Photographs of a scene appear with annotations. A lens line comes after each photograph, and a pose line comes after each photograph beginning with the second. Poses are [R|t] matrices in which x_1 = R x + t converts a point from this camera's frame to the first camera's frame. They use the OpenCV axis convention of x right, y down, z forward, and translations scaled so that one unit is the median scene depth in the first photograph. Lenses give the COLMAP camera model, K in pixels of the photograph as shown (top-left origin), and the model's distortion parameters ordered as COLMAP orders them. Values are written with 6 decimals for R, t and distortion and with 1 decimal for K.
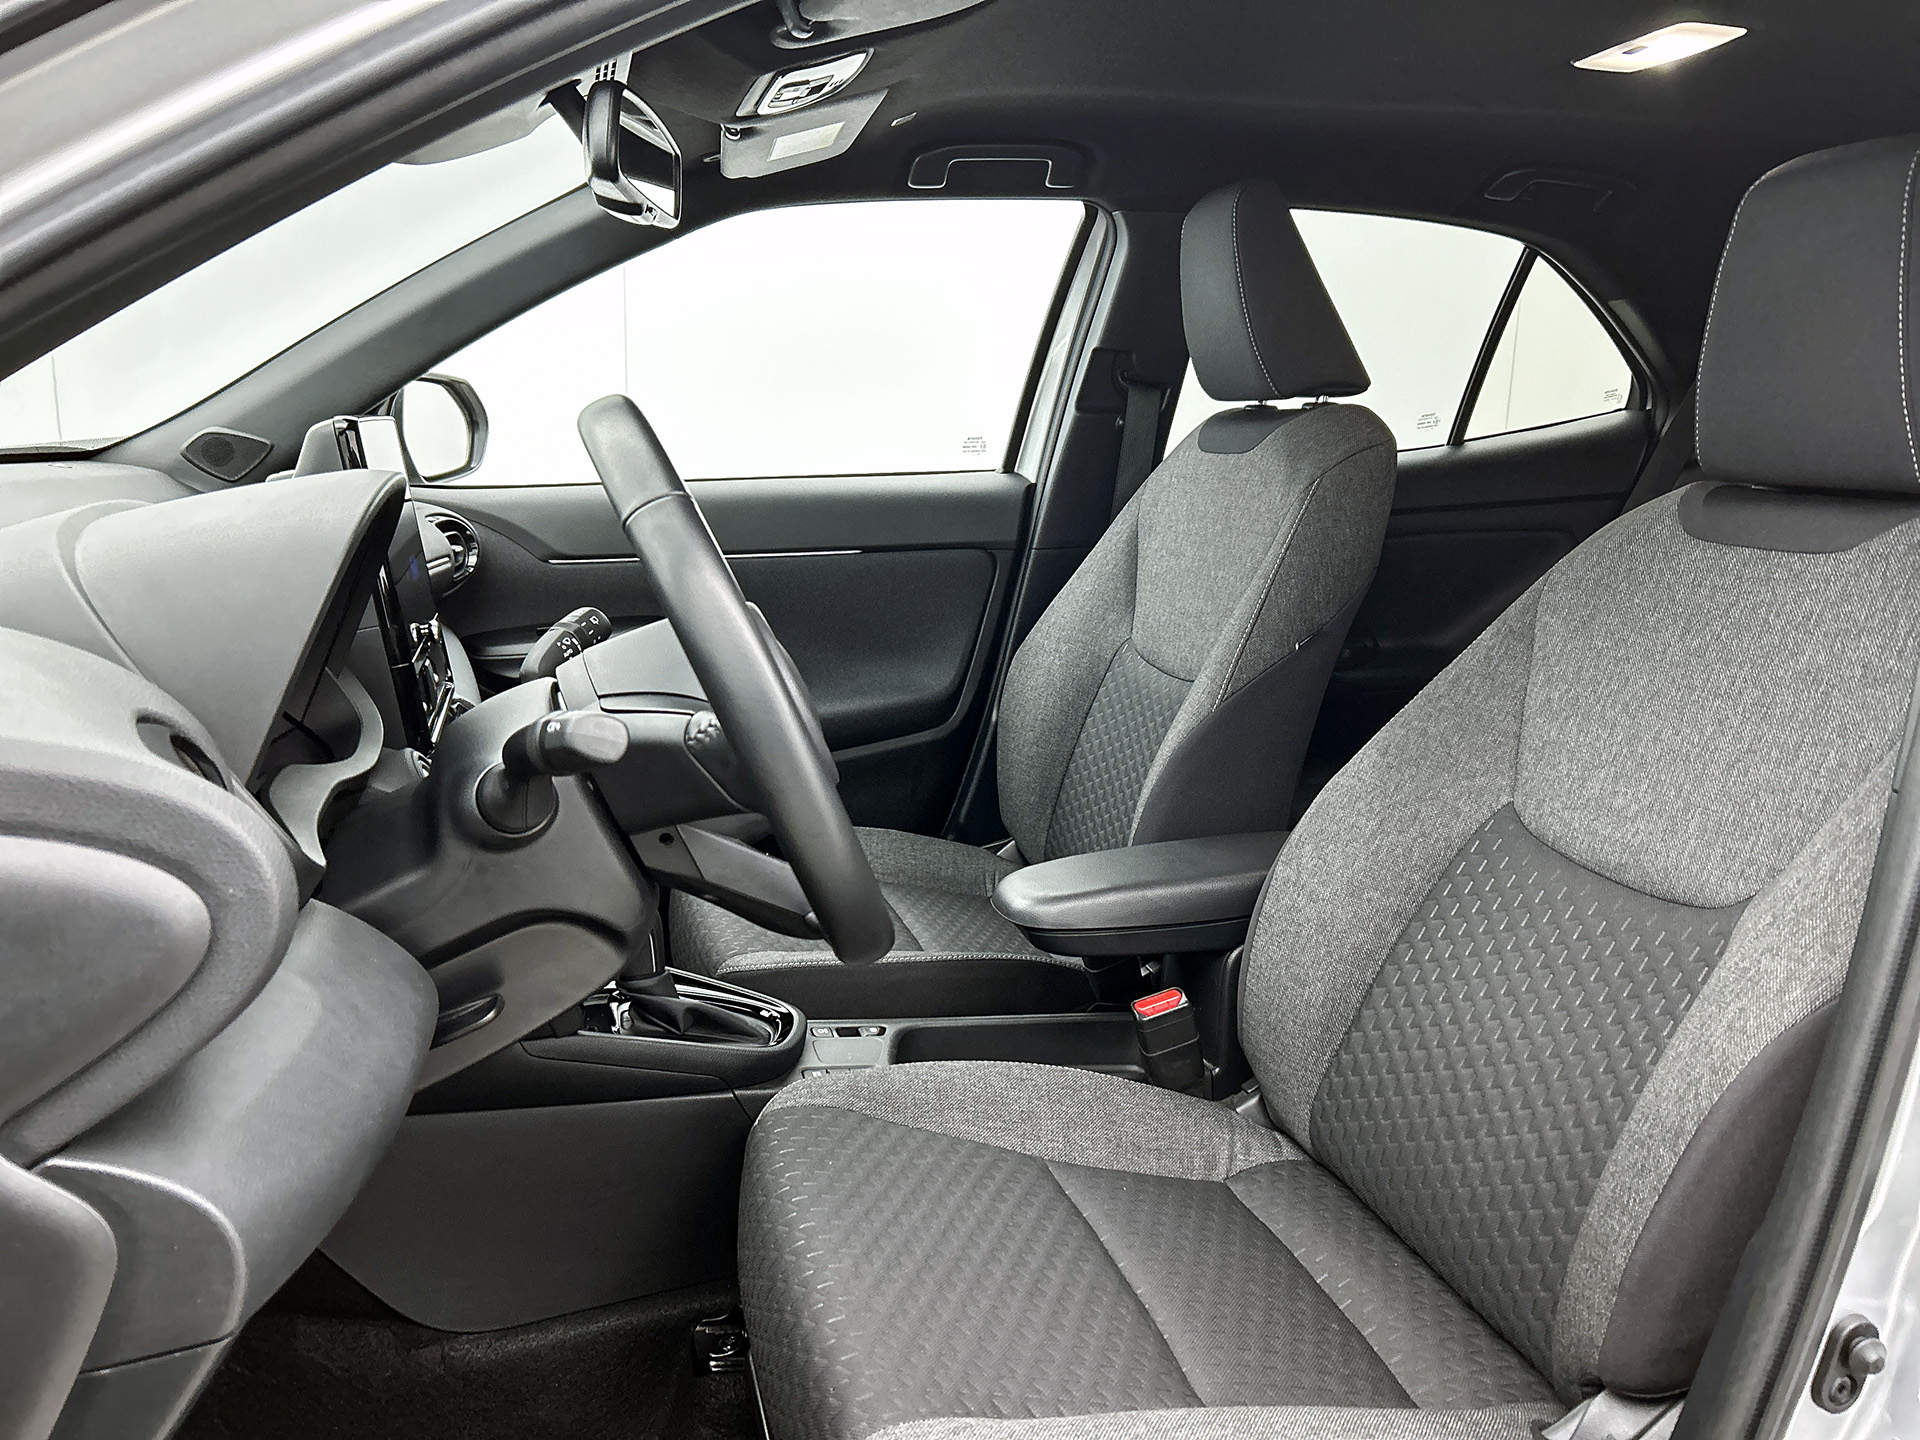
lens RADIAL K [[1413.2, 0, 960.0], [0, 1413.2, 720.0], [0, 0, 1]] dist [-0.009797, 0.007081]
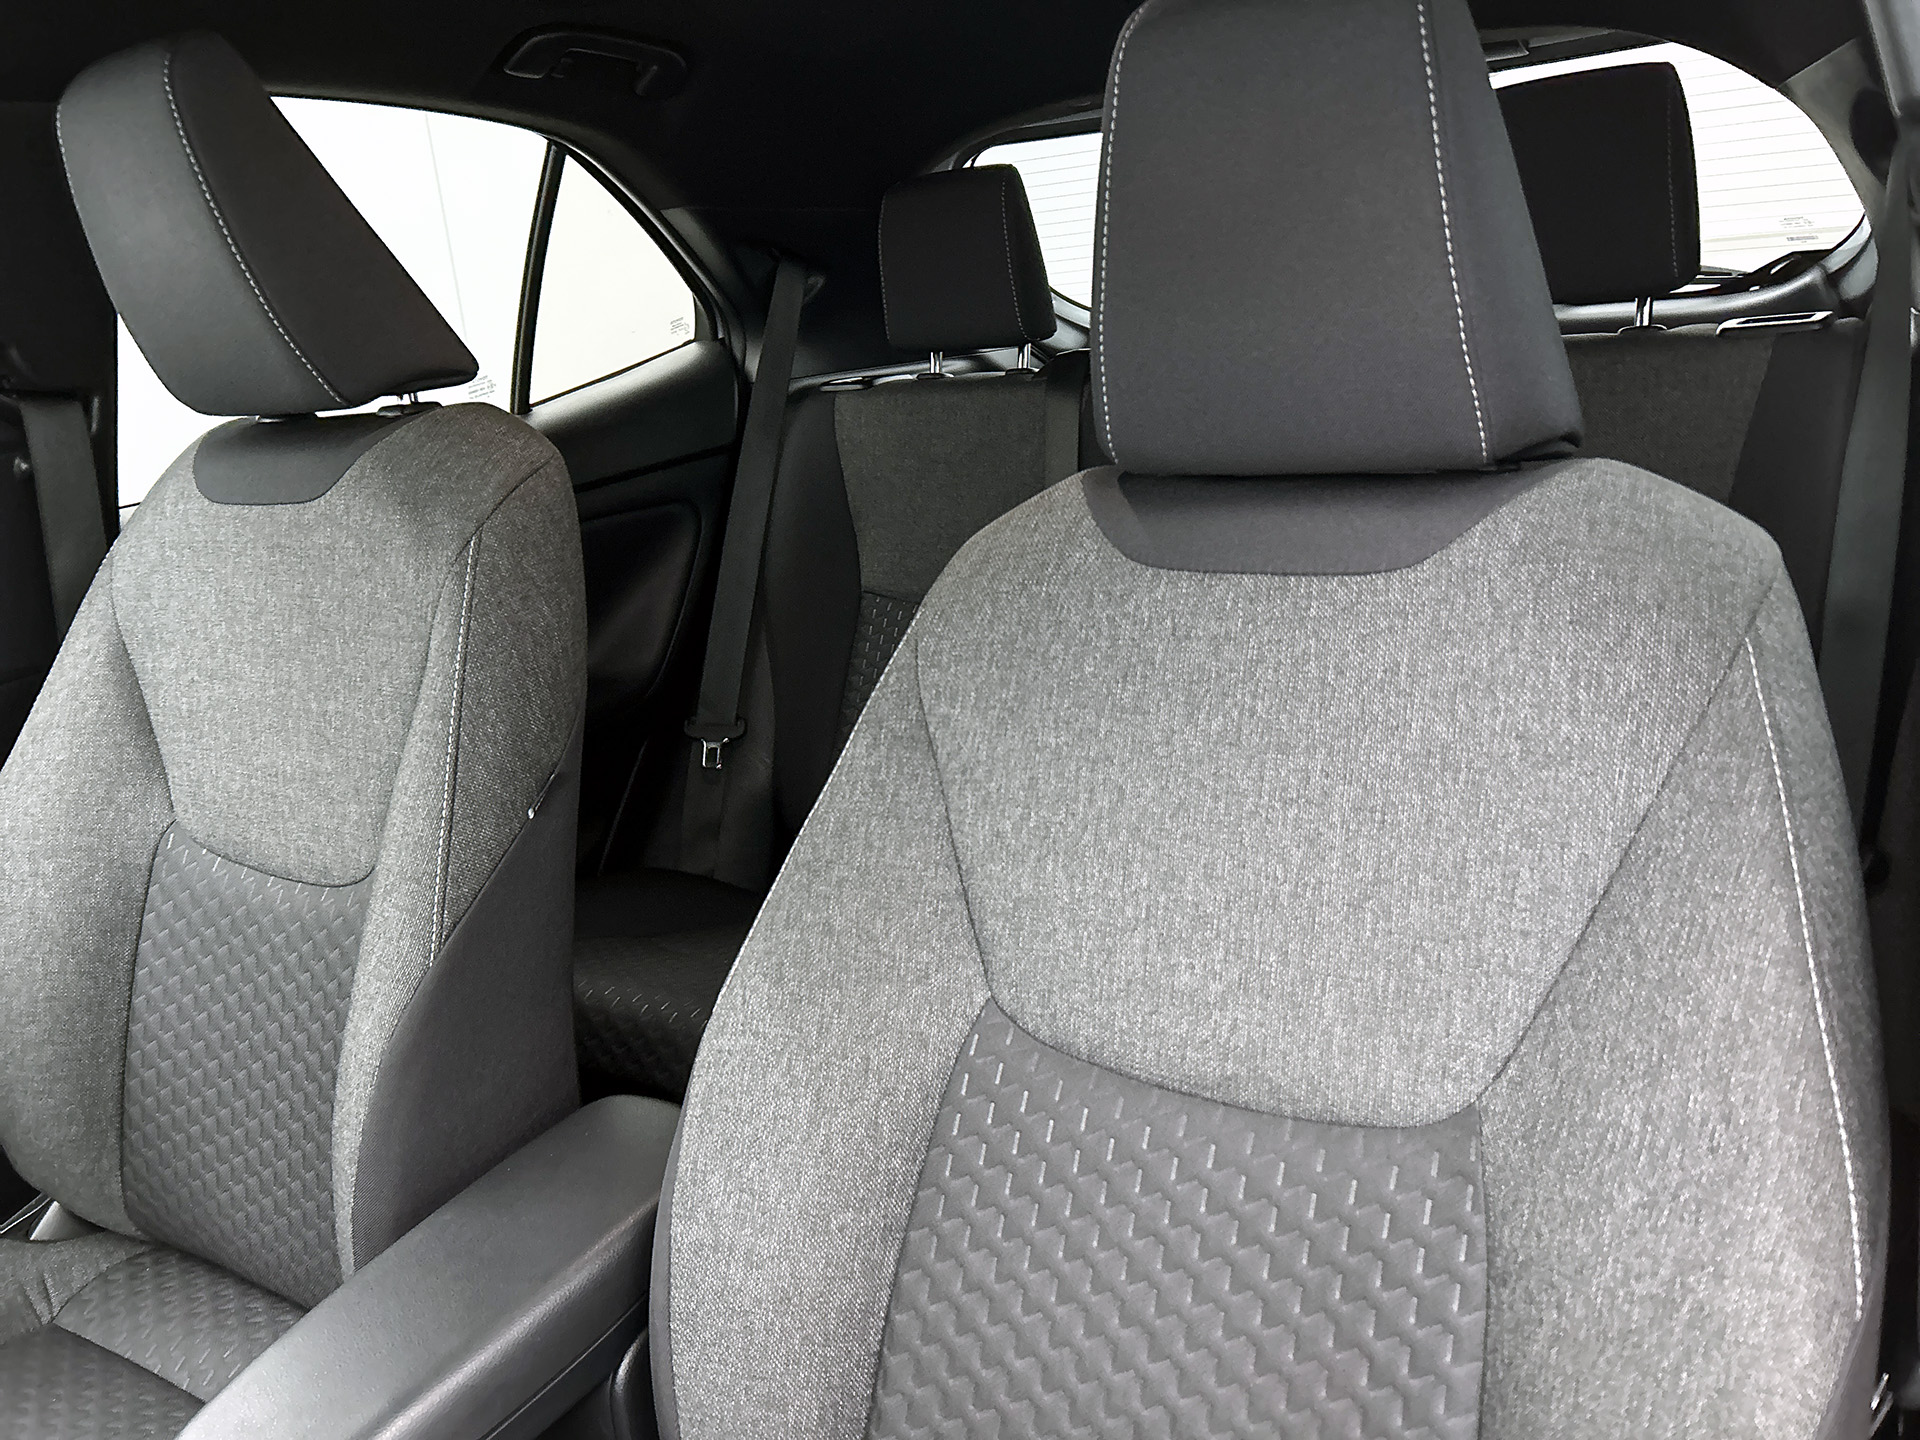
lens RADIAL K [[1429.5, 0, 933.8], [0, 1429.5, 718.3], [0, 0, 1]] dist [0.078640, -0.090147]
pose [[0.747642, -0.274637, 0.604654, 0.001044], [0.242699, 0.960497, 0.136171, -0.160043], [-0.618166, 0.044942, 0.784762, 0.467495]]
